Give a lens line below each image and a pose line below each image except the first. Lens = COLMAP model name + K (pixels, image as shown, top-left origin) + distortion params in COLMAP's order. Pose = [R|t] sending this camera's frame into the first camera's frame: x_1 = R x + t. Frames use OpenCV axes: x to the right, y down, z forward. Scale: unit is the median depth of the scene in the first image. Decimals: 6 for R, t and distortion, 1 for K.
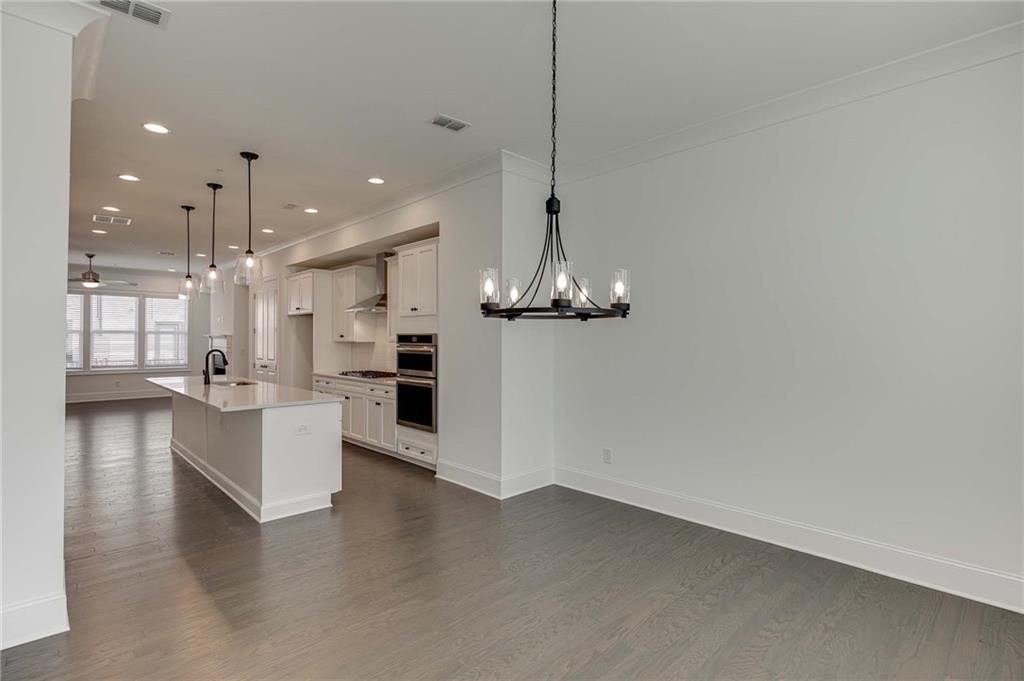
lens RADIAL K [[500.3, 0, 518.4], [0, 500.3, 336.4], [0, 0, 1]] dist [-0.005876, -0.001003]
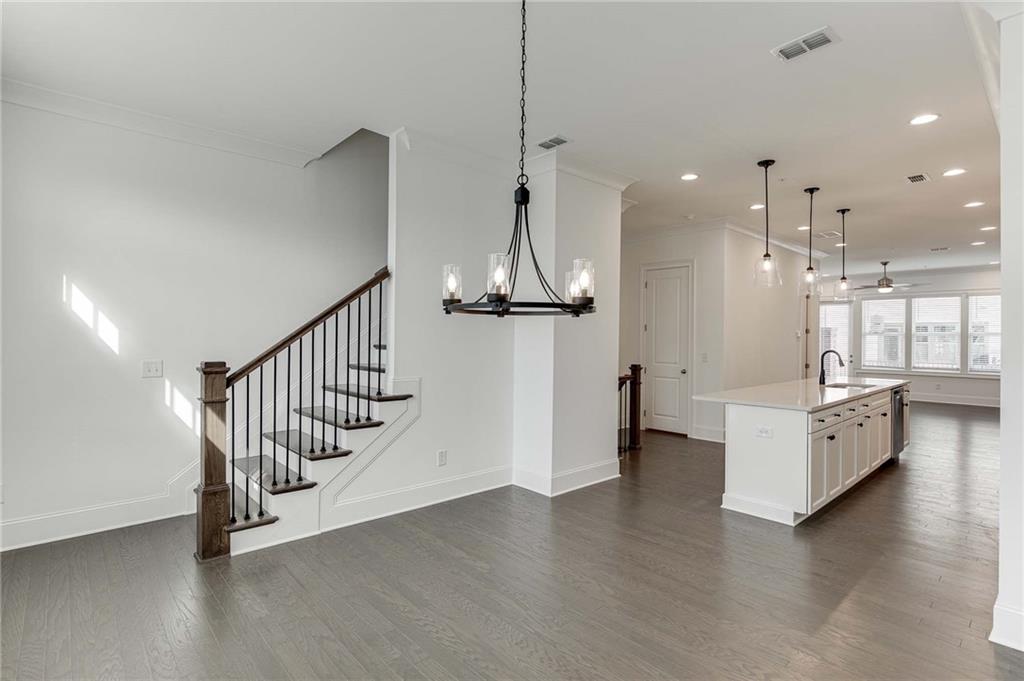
lens RADIAL K [[500.3, 0, 518.4], [0, 500.3, 336.4], [0, 0, 1]] dist [-0.005876, -0.001003]
pose [[-0.019383, -0.002929, -0.999808, 0.326541], [-0.003815, 0.999989, -0.002855, 0.002949], [0.999805, 0.003759, -0.019394, 0.324068]]
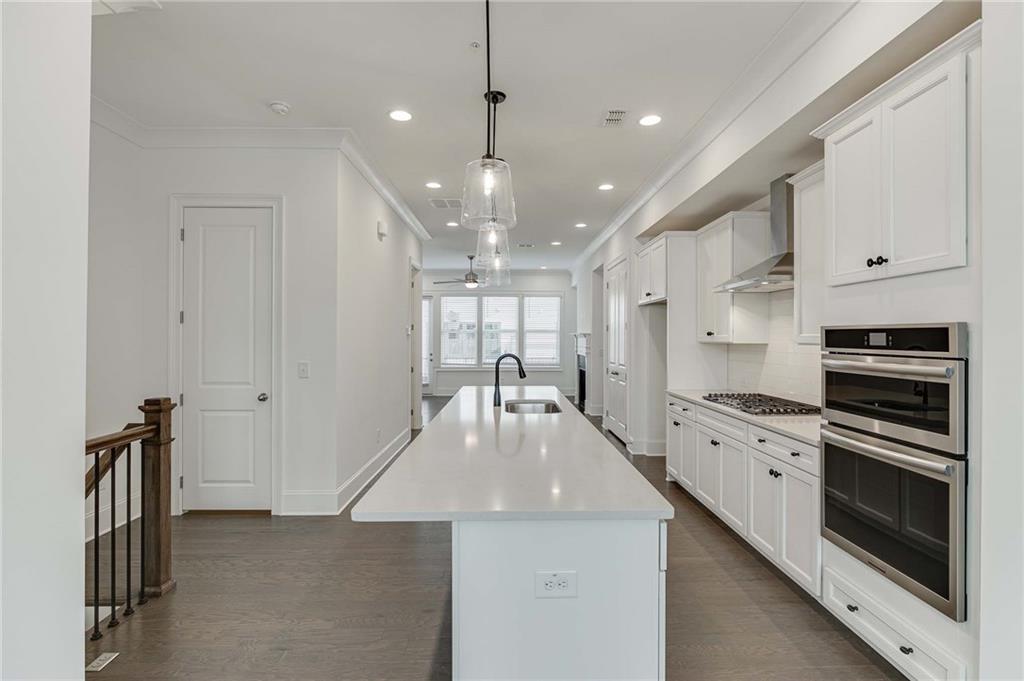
lens RADIAL K [[500.3, 0, 518.4], [0, 500.3, 336.4], [0, 0, 1]] dist [-0.005876, -0.001003]
pose [[0.736764, -0.001287, -0.676149, -0.121993], [0.002437, 0.999997, 0.000752, 0.001937], [0.676146, -0.002201, 0.736765, 0.425307]]
